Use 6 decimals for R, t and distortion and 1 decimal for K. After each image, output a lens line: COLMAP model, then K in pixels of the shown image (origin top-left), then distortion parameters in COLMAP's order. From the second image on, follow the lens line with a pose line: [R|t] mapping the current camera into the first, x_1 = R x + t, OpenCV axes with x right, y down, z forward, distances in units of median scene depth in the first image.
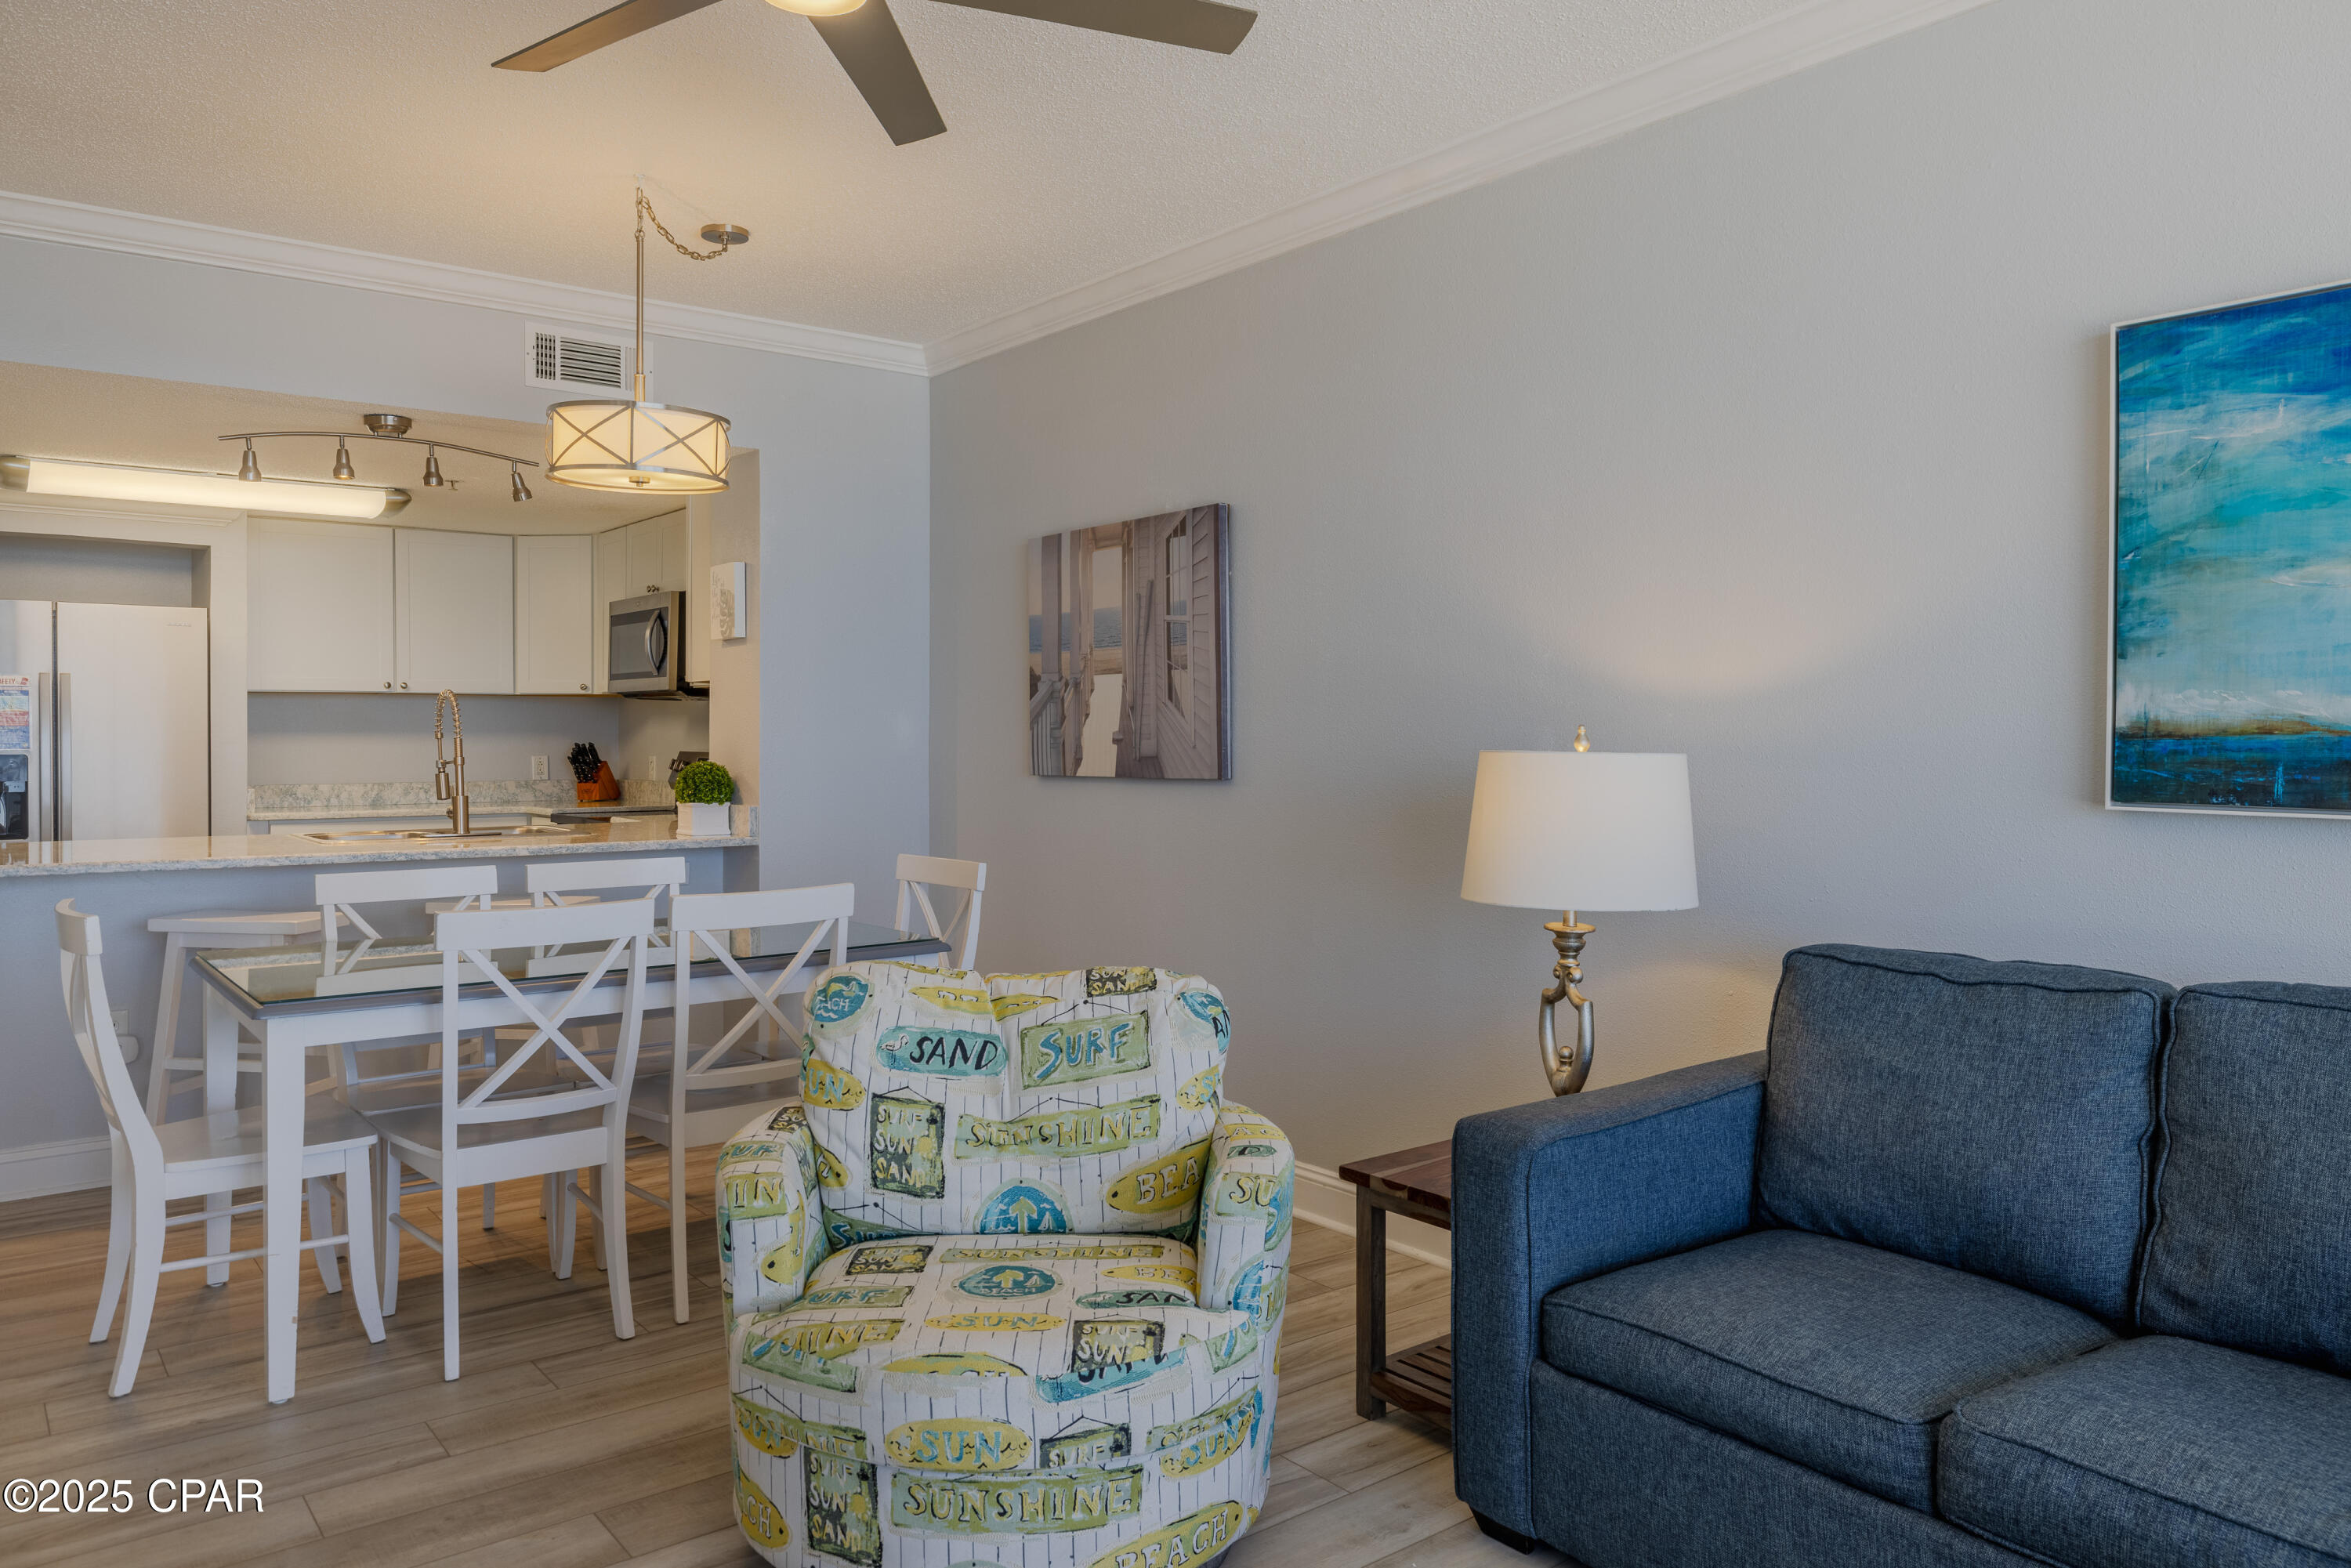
lens RADIAL K [[1622.3, 0, 1143.3], [0, 1622.3, 758.5], [0, 0, 1]] dist [-0.002871, 0.005111]
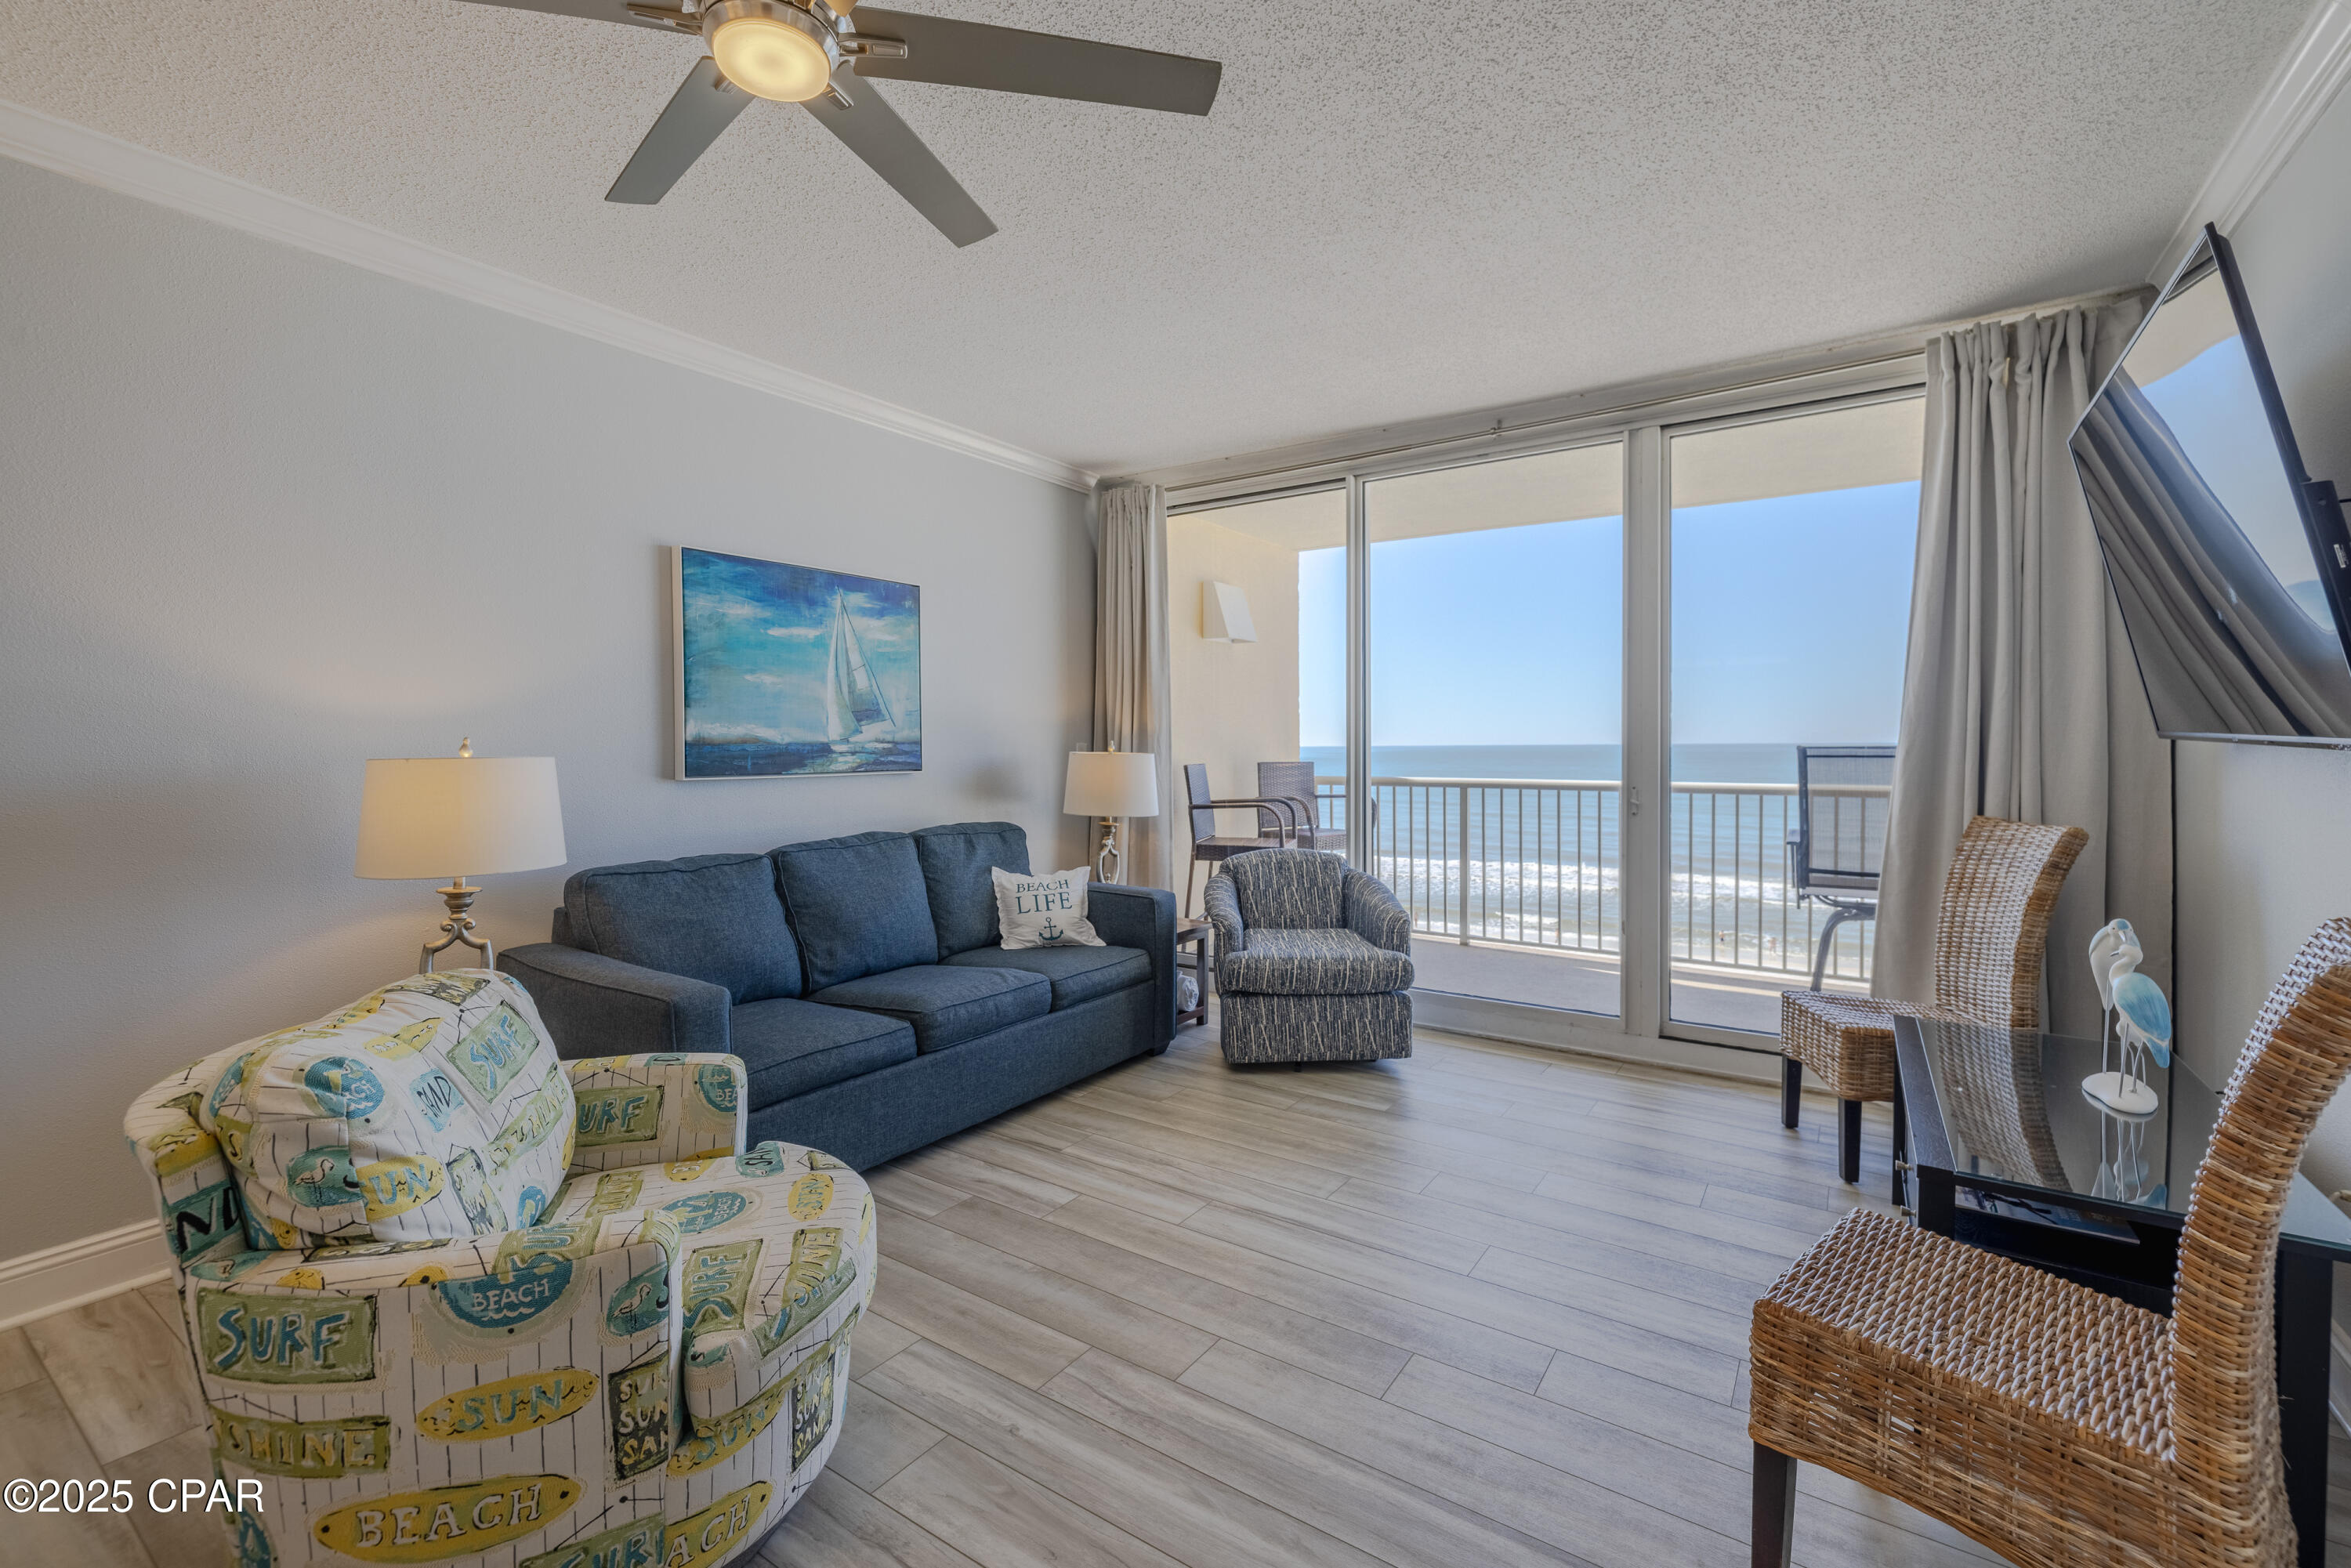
lens RADIAL K [[1001.2, 0, 1161.8], [0, 1001.2, 763.8], [0, 0, 1]] dist [-0.005128, 0.001502]
pose [[-0.312803, -0.017226, 0.949662, -0.461408], [0.018852, 0.999526, 0.024340, -0.005330], [-0.949631, 0.025517, -0.312330, 0.475322]]
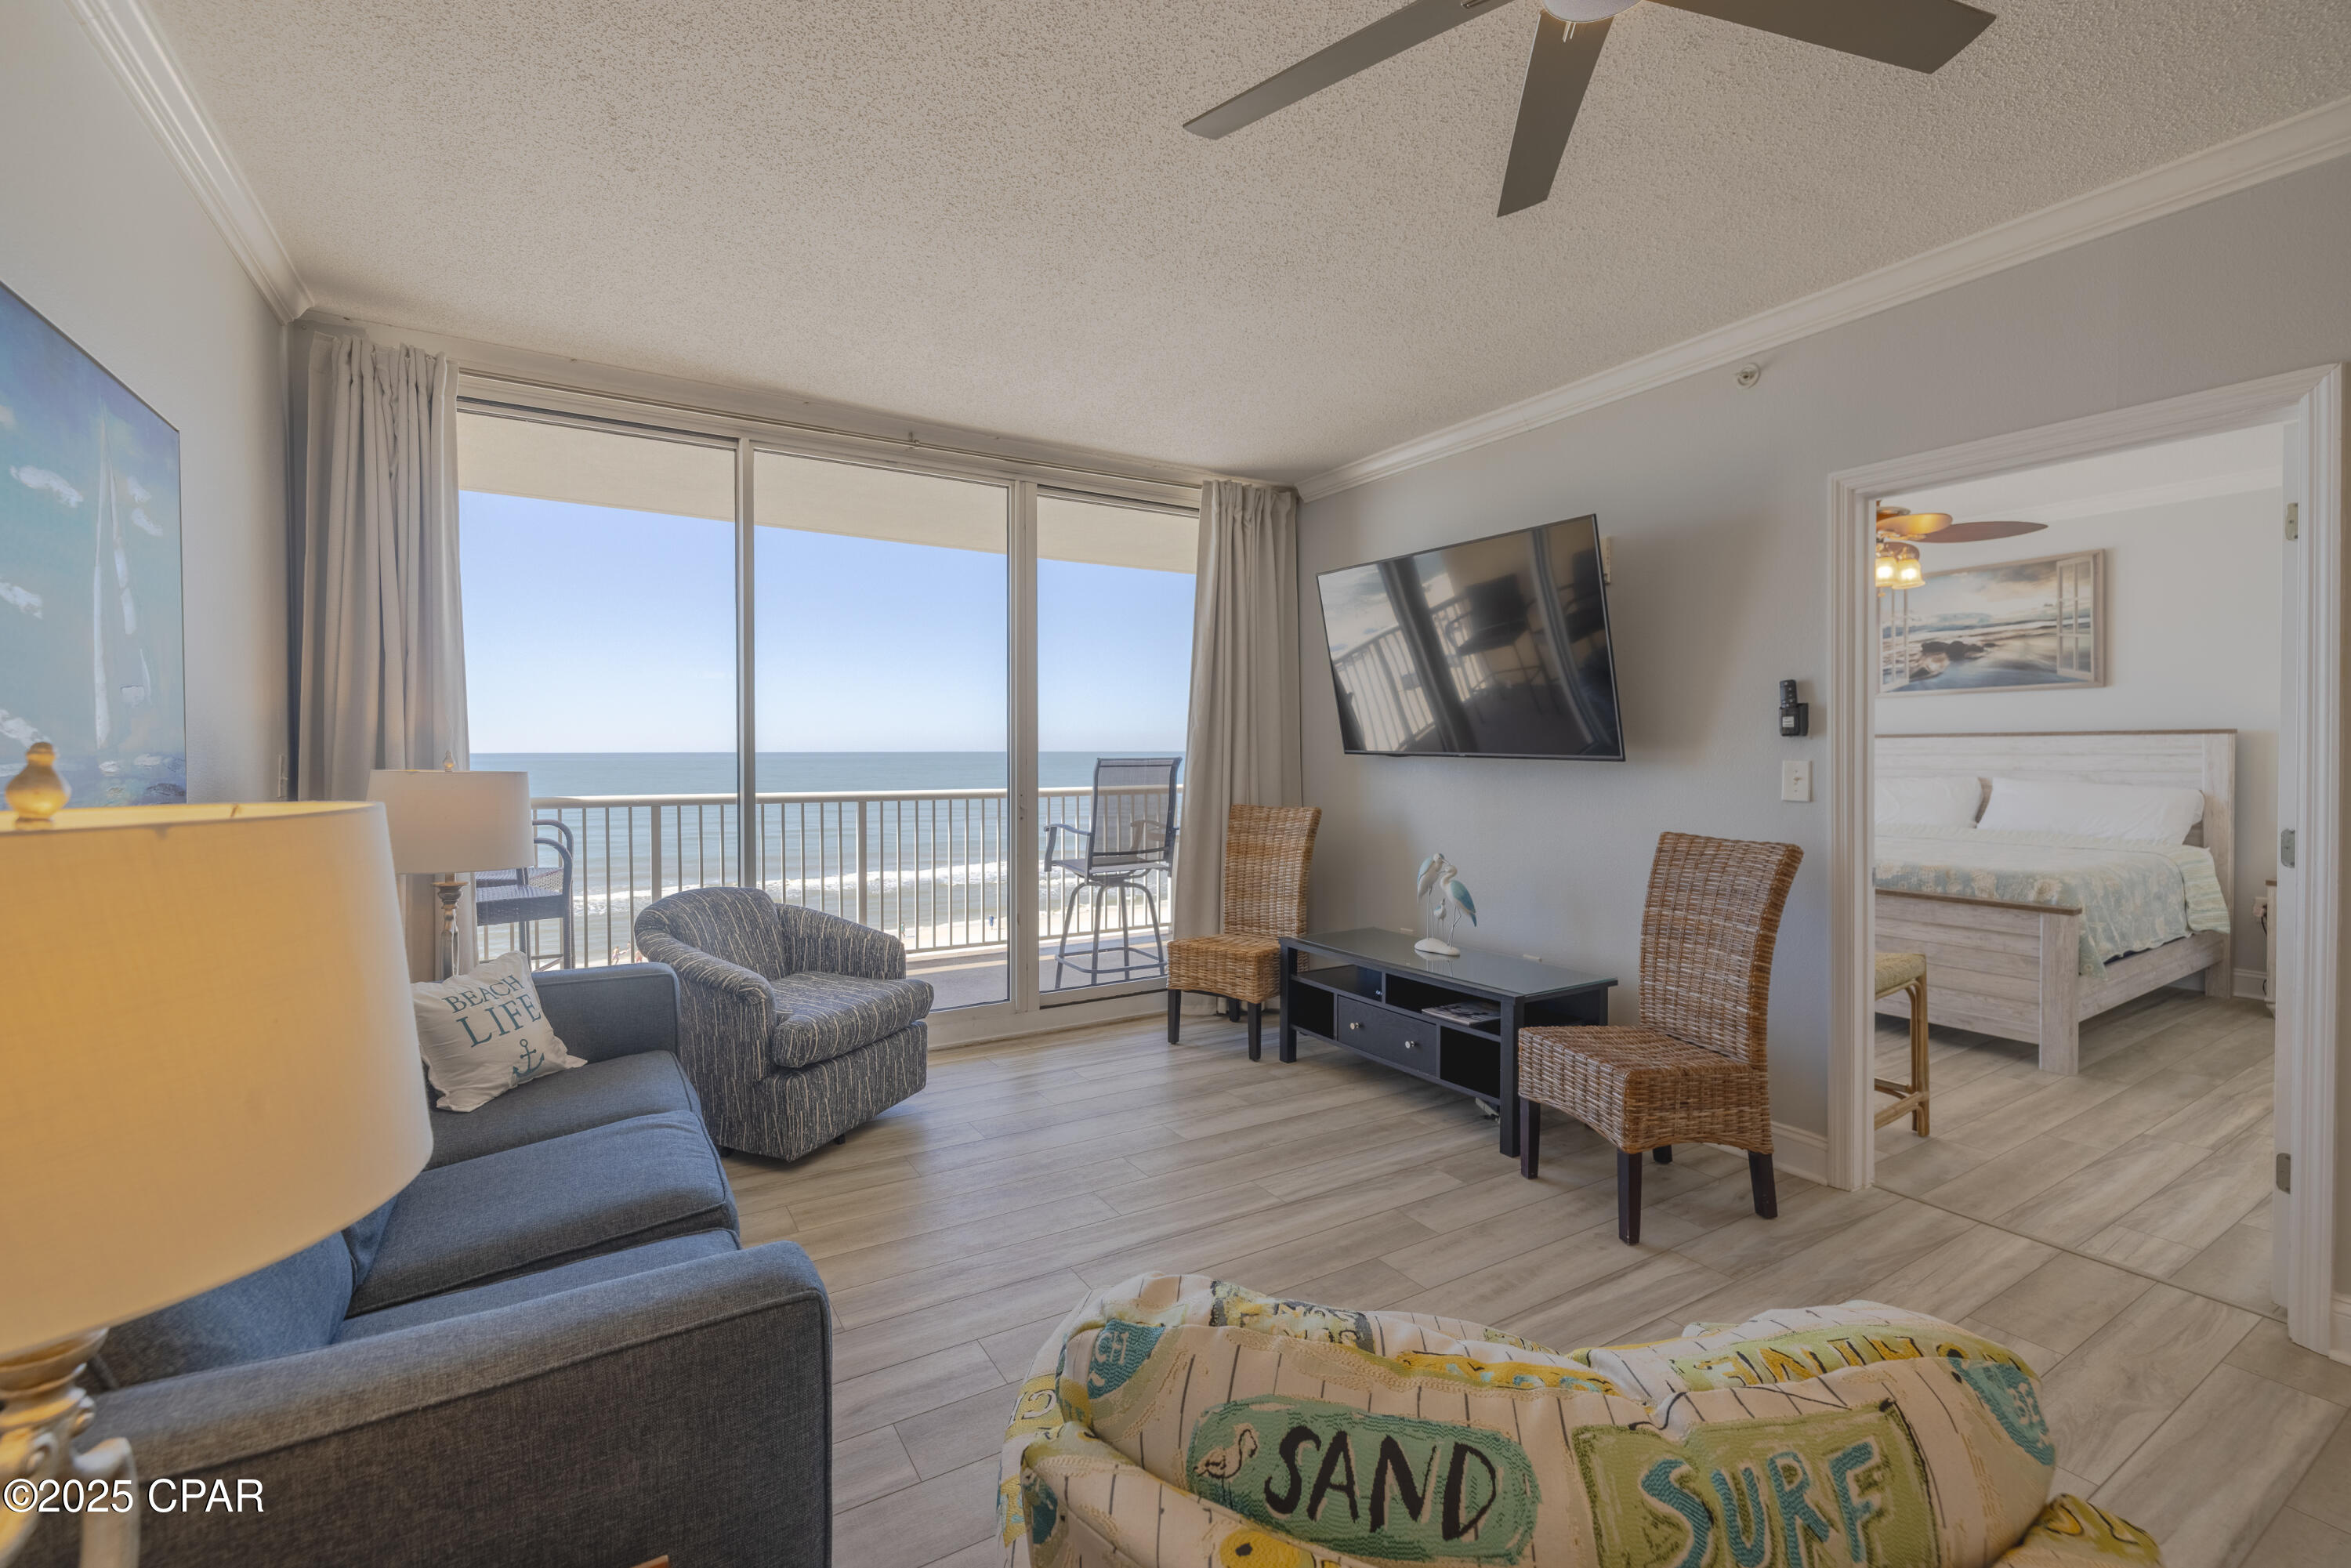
lens RADIAL K [[1001.2, 0, 1173.4], [0, 1001.2, 764.0], [0, 0, 1]] dist [-0.005128, 0.001502]
pose [[-0.994527, -0.001088, 0.104476, -0.006886], [0.001805, 0.999618, 0.027589, -0.013642], [-0.104466, 0.027627, -0.994145, 0.792825]]
